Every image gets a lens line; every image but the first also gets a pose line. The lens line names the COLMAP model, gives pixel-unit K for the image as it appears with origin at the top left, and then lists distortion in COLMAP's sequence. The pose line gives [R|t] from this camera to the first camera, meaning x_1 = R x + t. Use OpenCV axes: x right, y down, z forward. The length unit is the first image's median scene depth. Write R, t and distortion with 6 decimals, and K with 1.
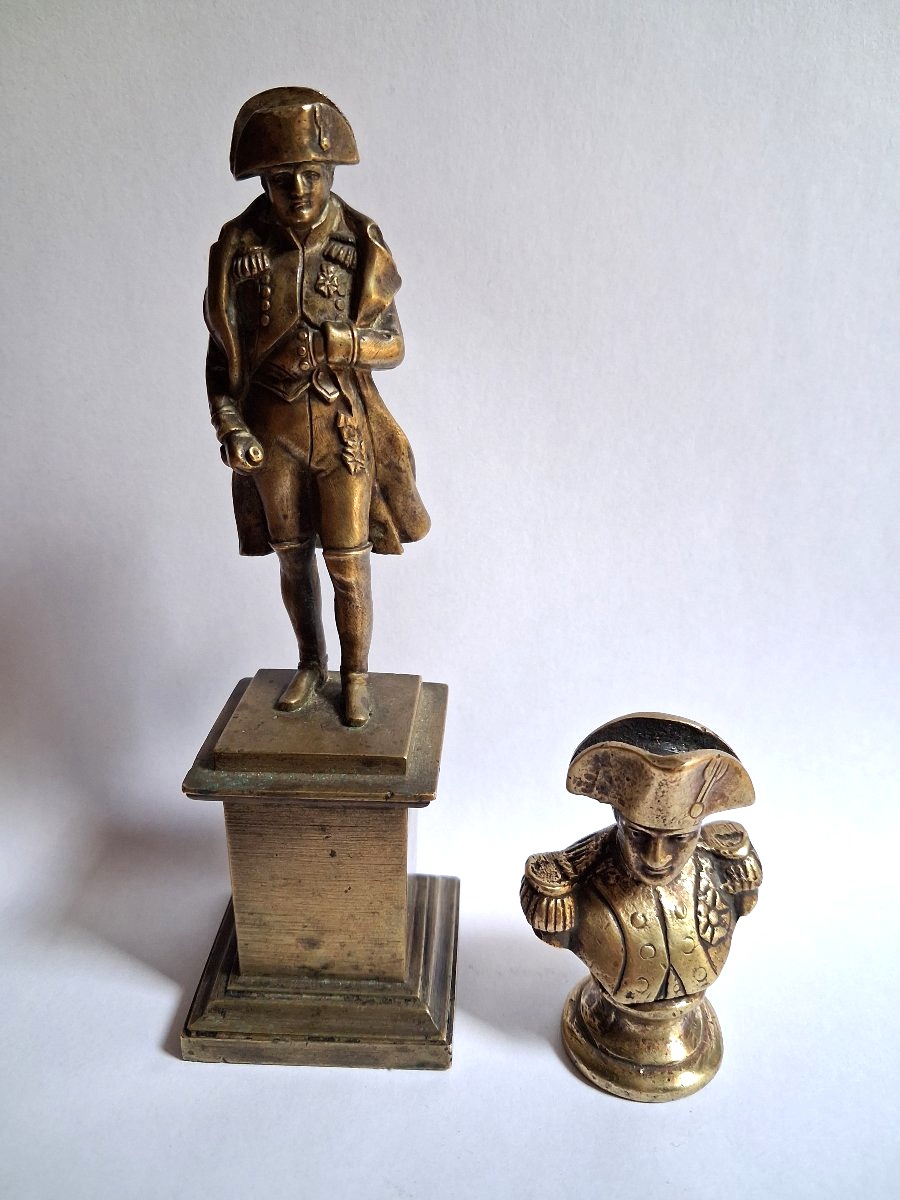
lens RADIAL K [[966.8, 0, 450.0], [0, 966.8, 600.0], [0, 0, 1]] dist [-0.052074, 0.004747]
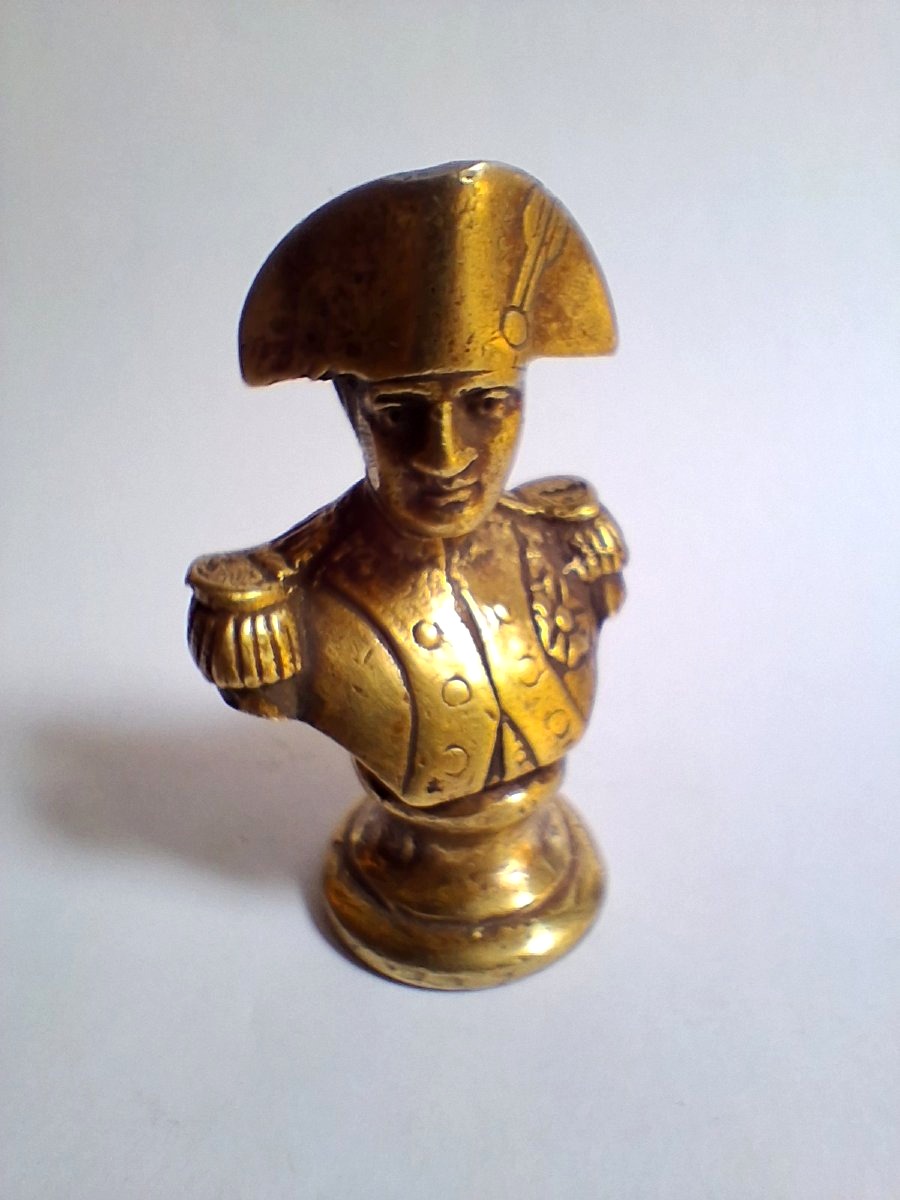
lens RADIAL K [[834.9, 0, 450.0], [0, 834.9, 600.0], [0, 0, 1]] dist [-0.045562, -0.000514]
pose [[0.957185, -0.146031, 0.249945, 0.099470], [0.141246, 0.989280, 0.037073, 0.296639], [-0.252680, -0.000182, 0.967550, 0.566793]]
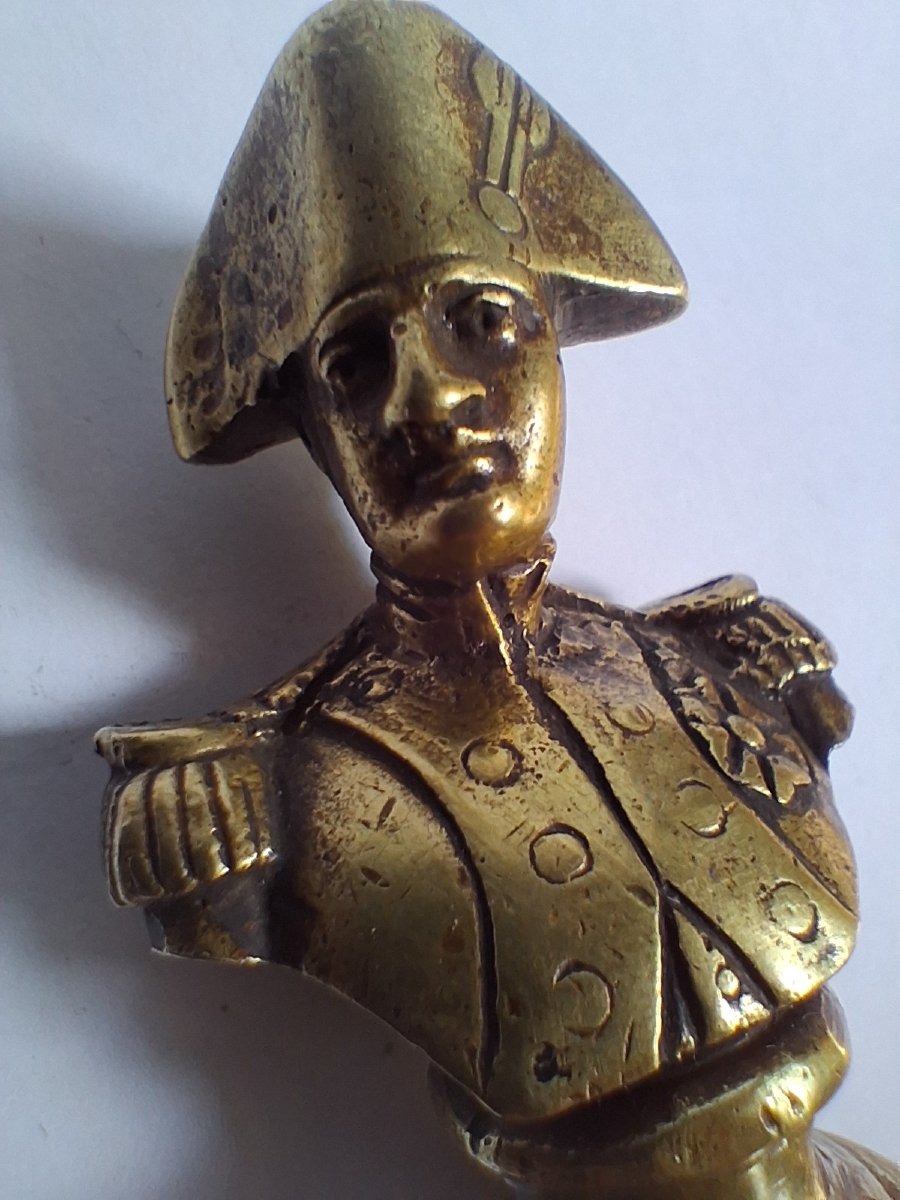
lens RADIAL K [[834.9, 0, 450.0], [0, 834.9, 600.0], [0, 0, 1]] dist [-0.045562, -0.000514]
pose [[0.964336, -0.229040, 0.132650, 0.161125], [0.264625, 0.824115, -0.500808, 0.405941], [0.005386, 0.518050, 0.855334, 0.759361]]
